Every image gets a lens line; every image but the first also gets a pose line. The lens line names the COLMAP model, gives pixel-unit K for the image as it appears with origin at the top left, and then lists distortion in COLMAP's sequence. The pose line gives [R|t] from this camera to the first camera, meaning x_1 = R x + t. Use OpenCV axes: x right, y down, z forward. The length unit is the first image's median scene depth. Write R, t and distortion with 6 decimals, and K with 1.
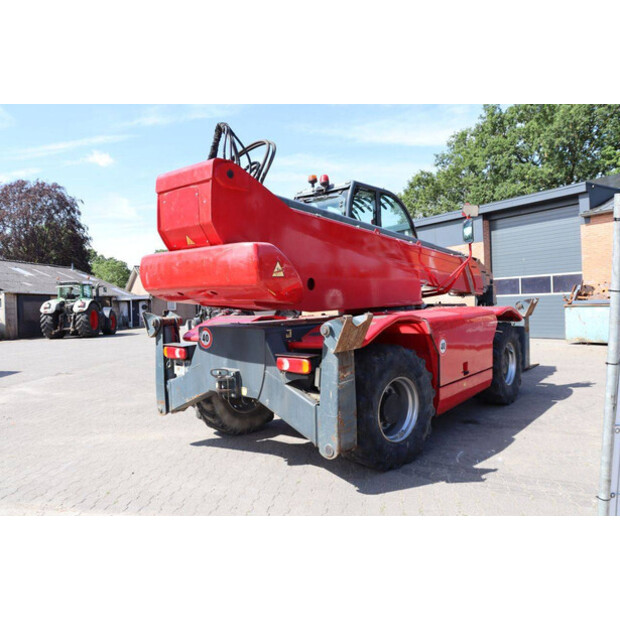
lens RADIAL K [[497.5, 0, 310.0], [0, 497.5, 310.0], [0, 0, 1]] dist [-0.073959, 0.002107]
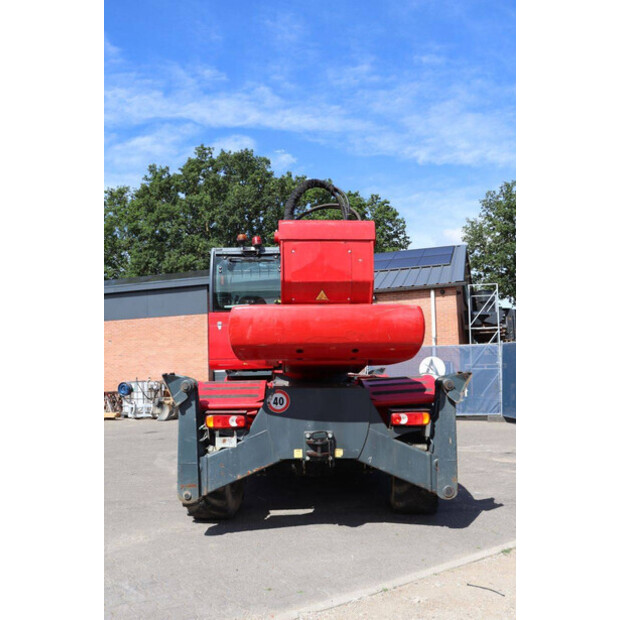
lens RADIAL K [[573.6, 0, 308.8], [0, 573.6, 320.7], [0, 0, 1]] dist [-0.094425, 0.008722]
pose [[0.741547, 0.068394, 0.667405, -0.840485], [0.013672, 0.993043, -0.116955, 0.031840], [-0.670761, 0.095852, 0.735453, 0.167575]]
